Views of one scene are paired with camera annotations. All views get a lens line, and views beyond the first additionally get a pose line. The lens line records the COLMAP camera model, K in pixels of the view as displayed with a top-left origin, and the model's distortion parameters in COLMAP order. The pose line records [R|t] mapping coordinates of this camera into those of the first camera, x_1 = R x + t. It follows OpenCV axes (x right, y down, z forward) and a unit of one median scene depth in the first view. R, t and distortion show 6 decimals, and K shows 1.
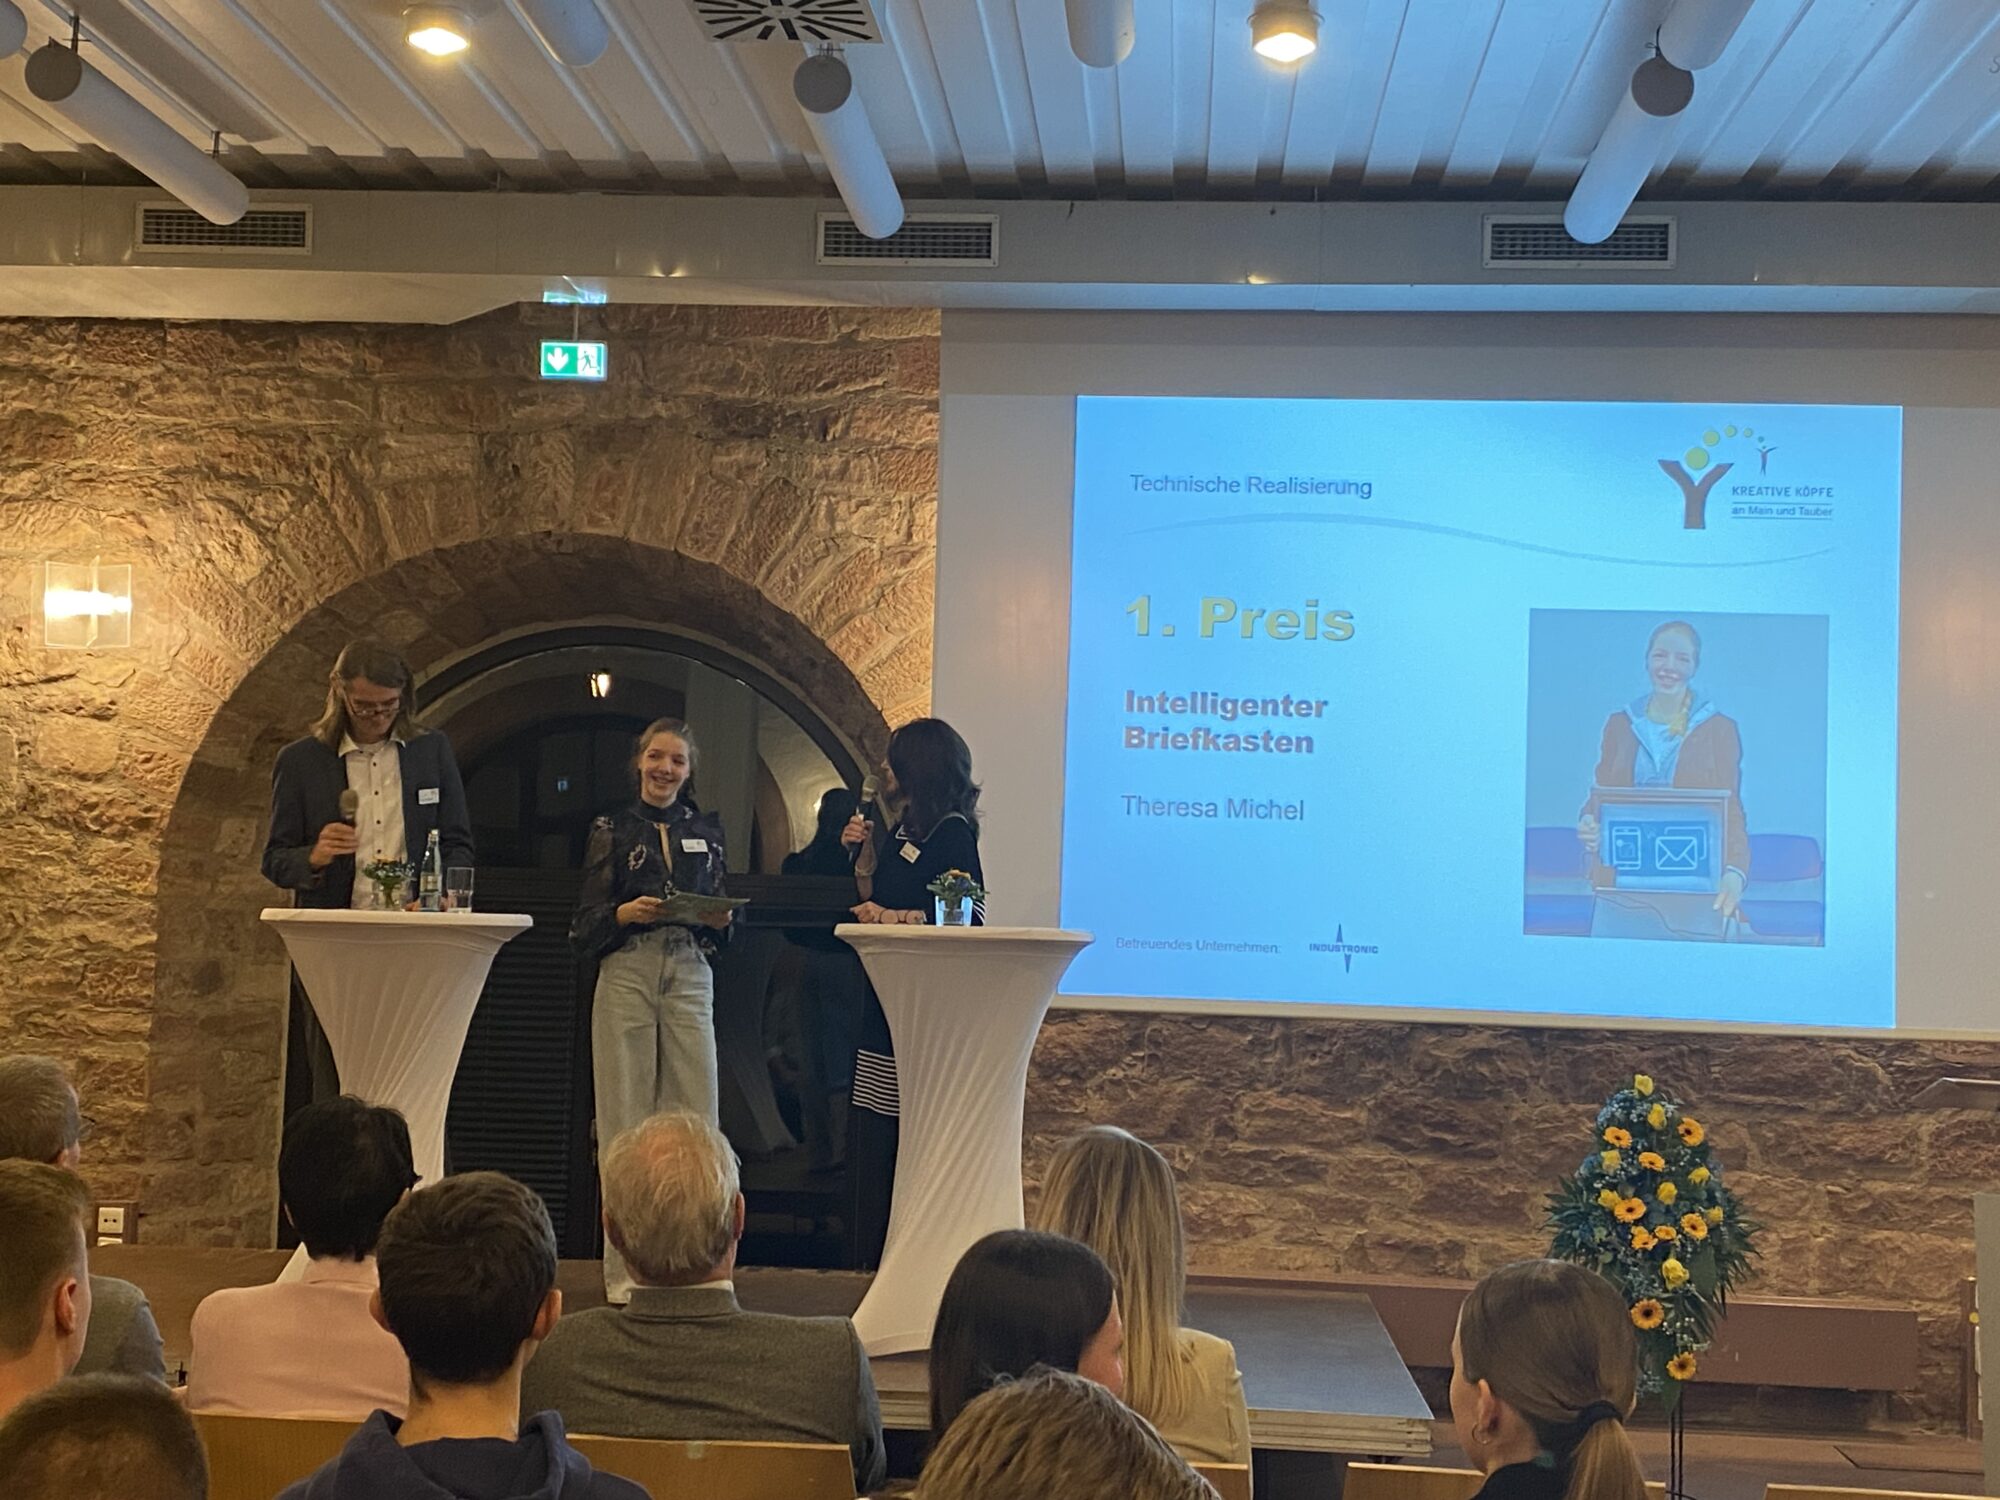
lens RADIAL K [[2682.3, 0, 975.6], [0, 2682.3, 731.6], [0, 0, 1]] dist [0.116858, 0.000000]
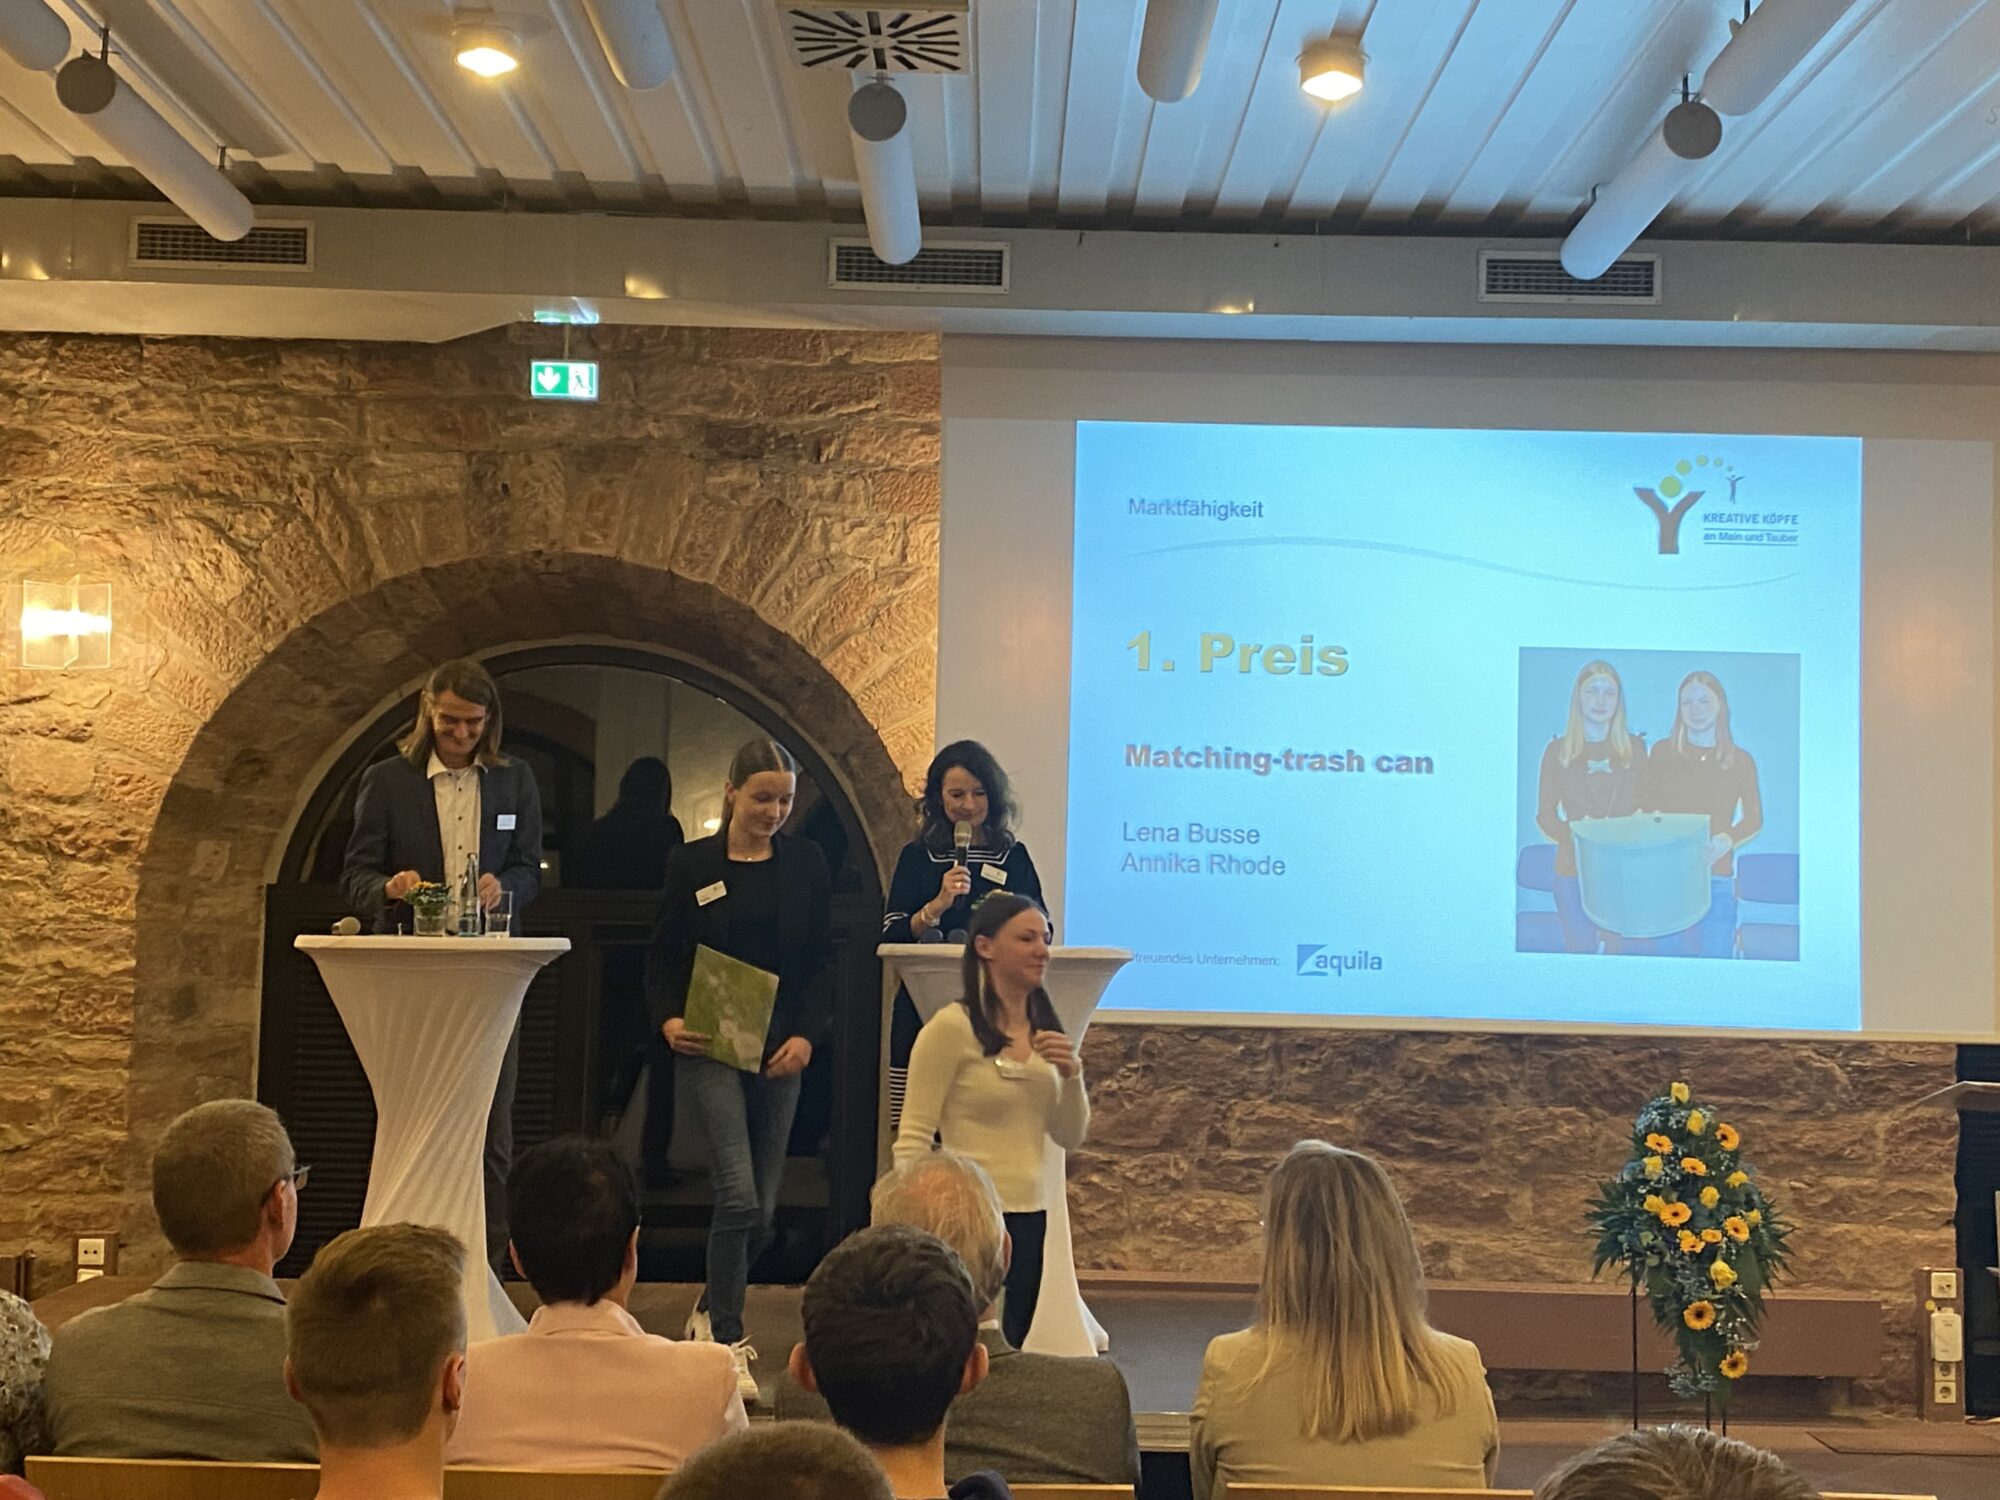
lens RADIAL K [[2610.7, 0, 1040.7], [0, 2610.7, 726.1], [0, 0, 1]] dist [0.096100, 0.000000]
pose [[0.995246, -0.003028, 0.097343, -0.069011], [0.003472, 0.999984, -0.004396, -0.004564], [-0.097328, 0.004713, 0.995241, 0.015026]]
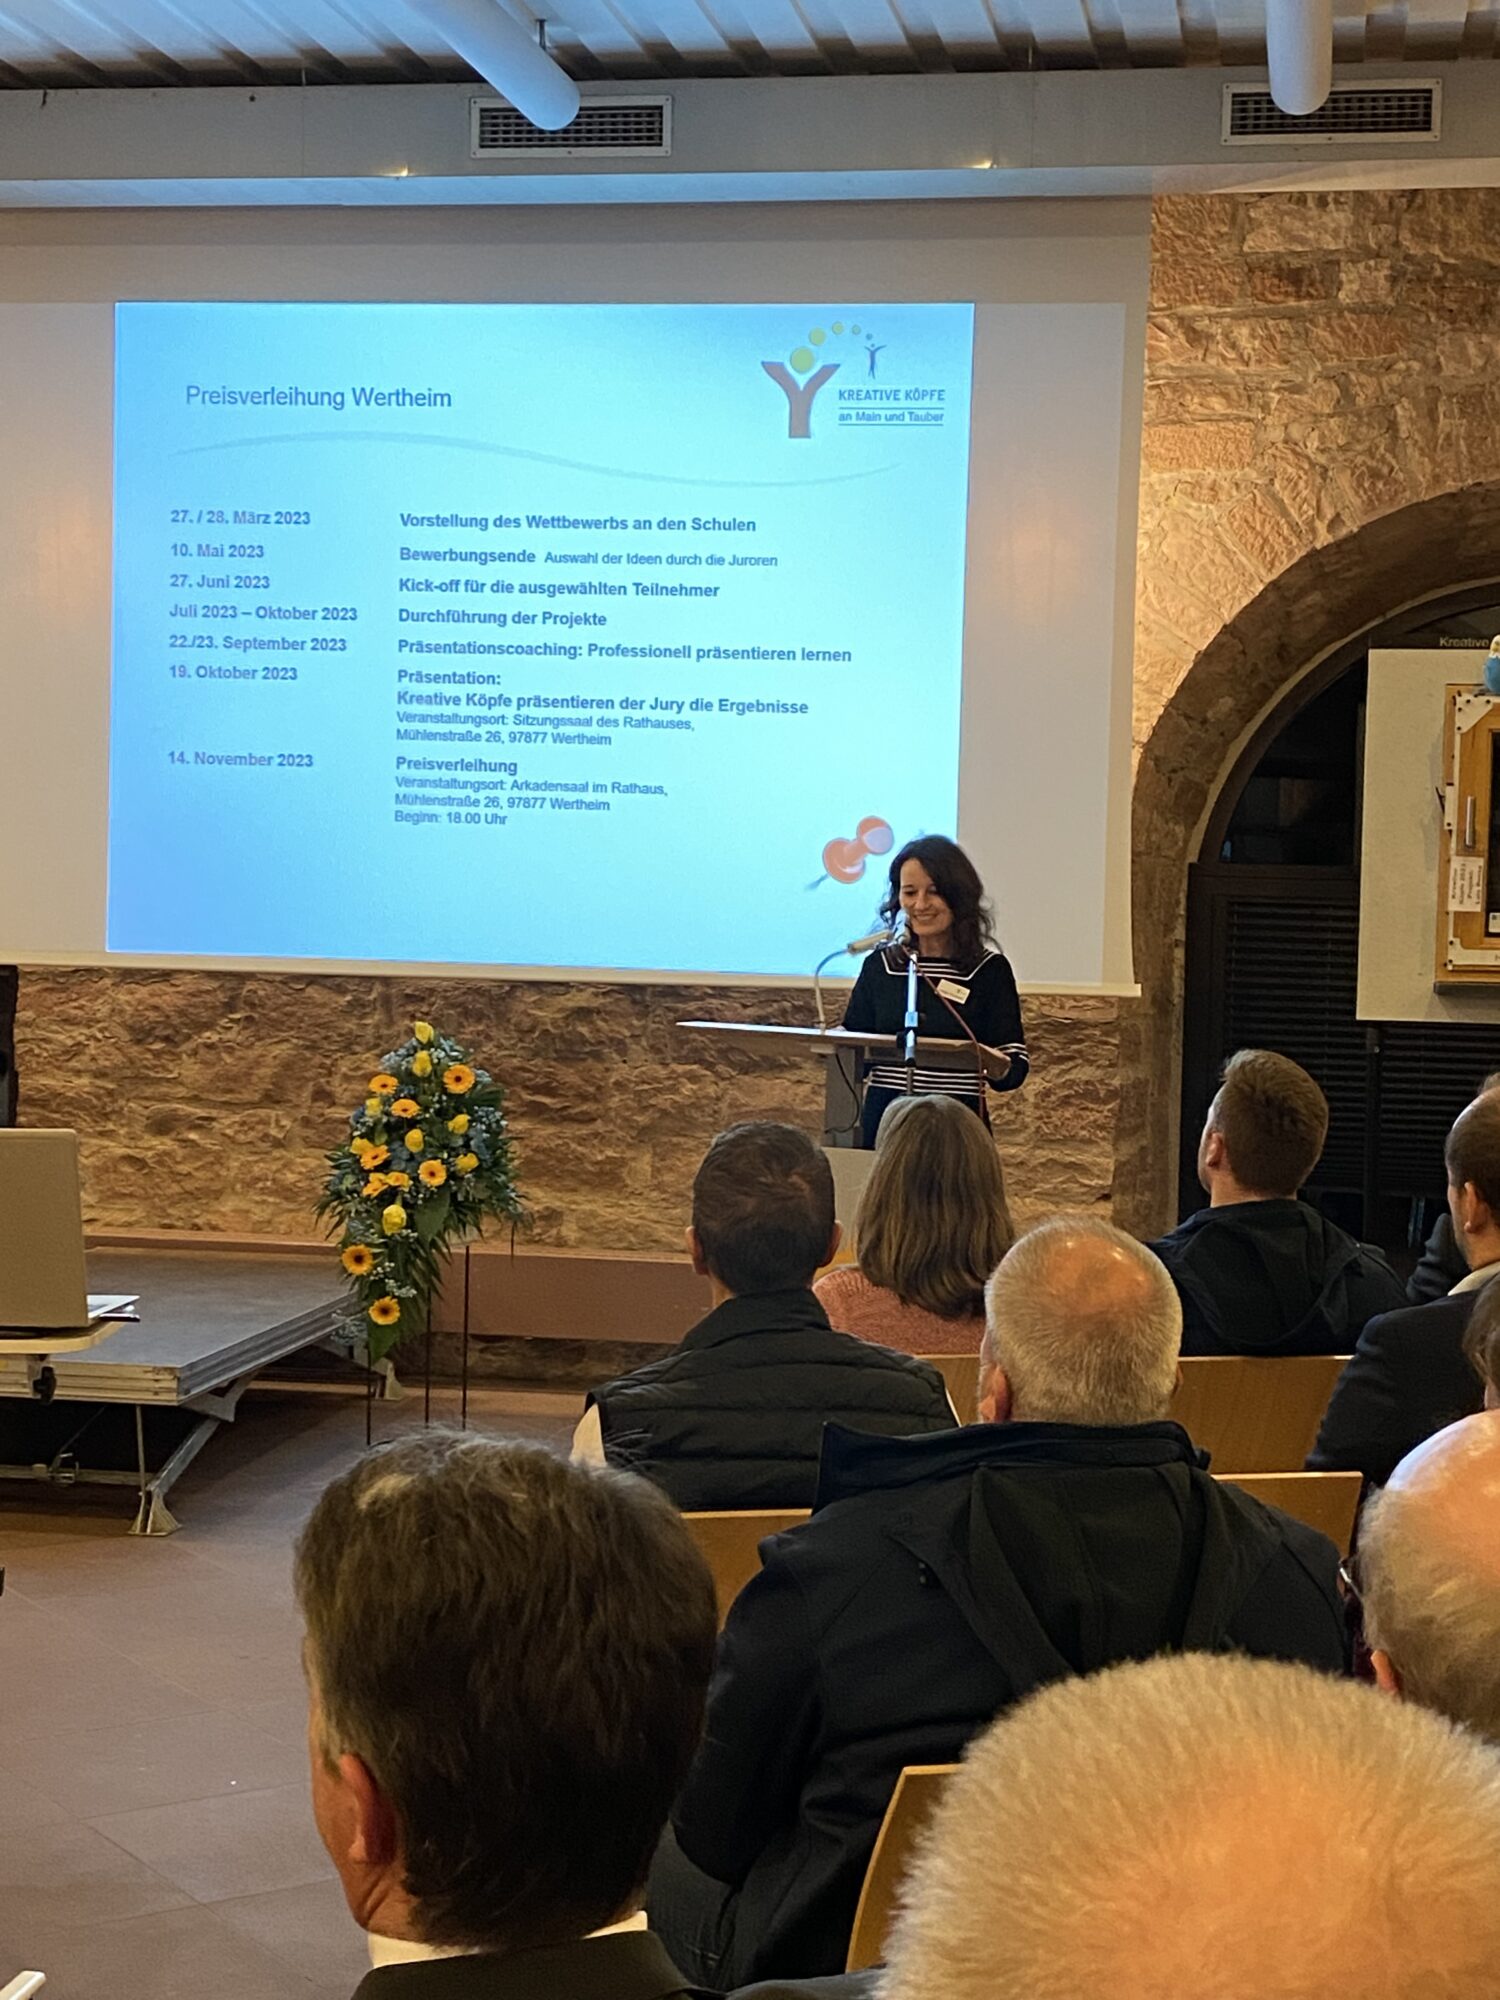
lens RADIAL K [[3143.3, 0, 826.2], [0, 3143.3, 987.1], [0, 0, 1]] dist [0.122496, 0.000000]
pose [[0.995955, -0.003602, -0.089779, 0.359194], [0.012337, 0.995214, 0.096933, 0.004947], [0.089000, -0.097648, 0.991233, -0.076613]]
